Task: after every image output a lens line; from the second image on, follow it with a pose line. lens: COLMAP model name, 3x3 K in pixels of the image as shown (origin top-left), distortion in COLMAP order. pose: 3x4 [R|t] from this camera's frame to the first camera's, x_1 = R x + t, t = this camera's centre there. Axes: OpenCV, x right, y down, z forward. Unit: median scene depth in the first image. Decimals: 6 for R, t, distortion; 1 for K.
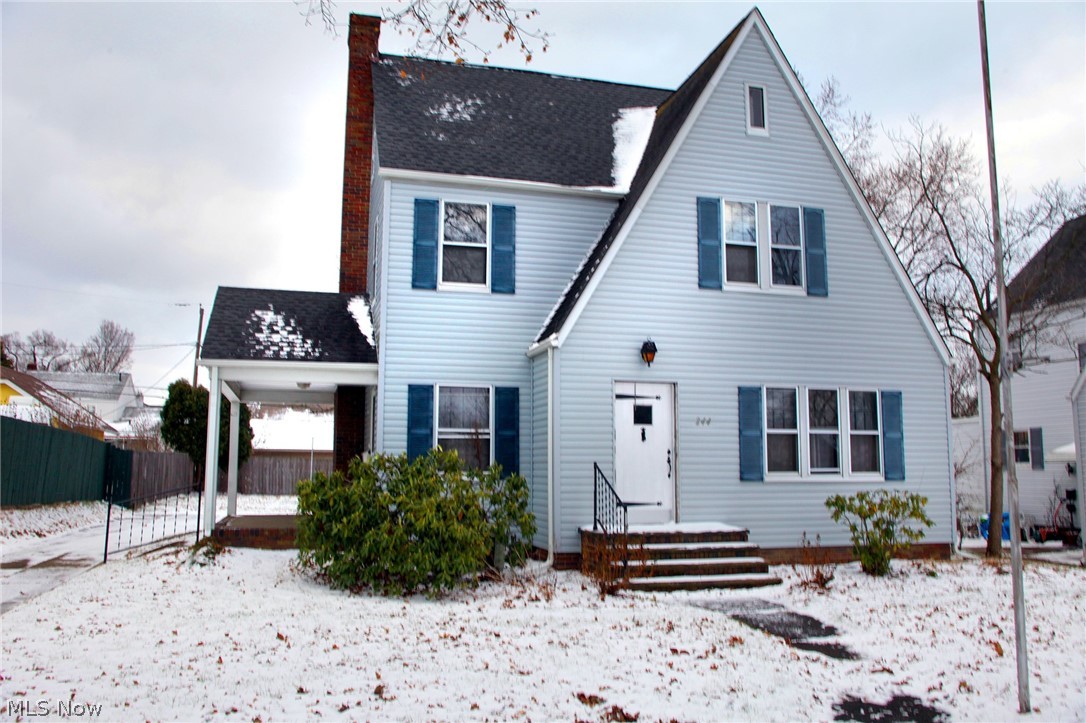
lens RADIAL K [[881.3, 0, 543.5], [0, 881.3, 357.6], [0, 0, 1]] dist [-0.074063, 0.072303]
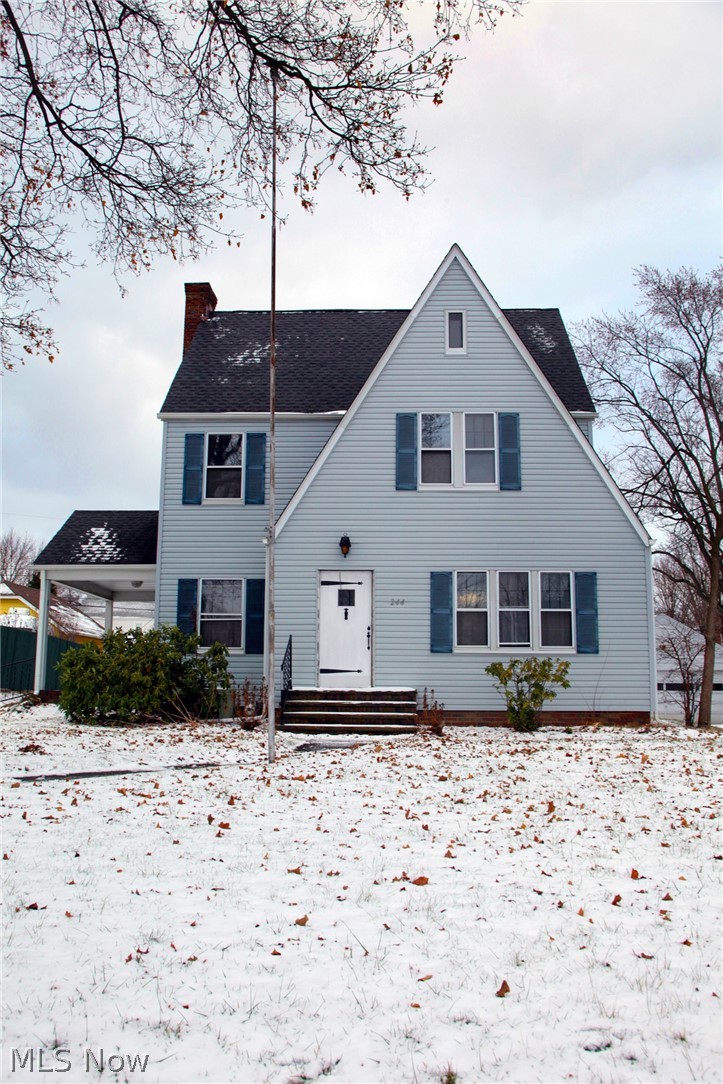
lens RADIAL K [[925.5, 0, 359.5], [0, 925.5, 546.8], [0, 0, 1]] dist [-0.051282, -0.006571]
pose [[0.951353, -0.043329, -0.305043, 0.499746], [0.034590, 0.998823, -0.033999, 0.037409], [0.306157, 0.021793, 0.951732, -0.198324]]
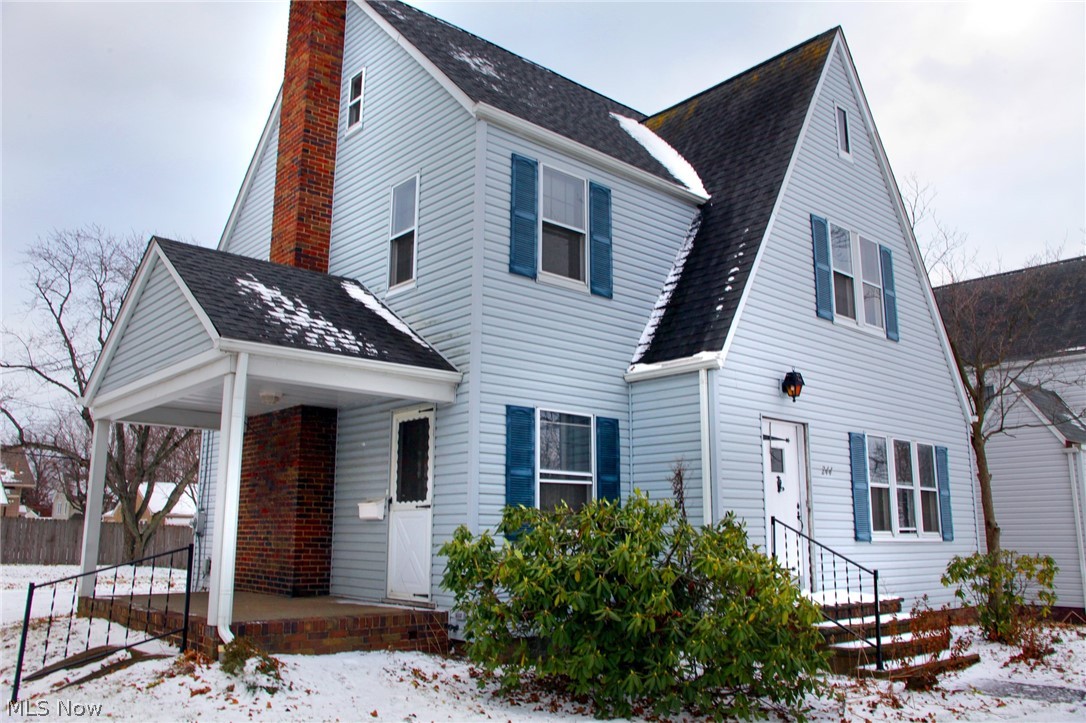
lens RADIAL K [[881.3, 0, 550.2], [0, 881.3, 356.5], [0, 0, 1]] dist [-0.074063, 0.072303]
pose [[0.895150, 0.090809, 0.436418, -0.425502], [-0.056905, 0.994299, -0.090171, 0.052353], [-0.442119, 0.055882, 0.895214, 0.339904]]
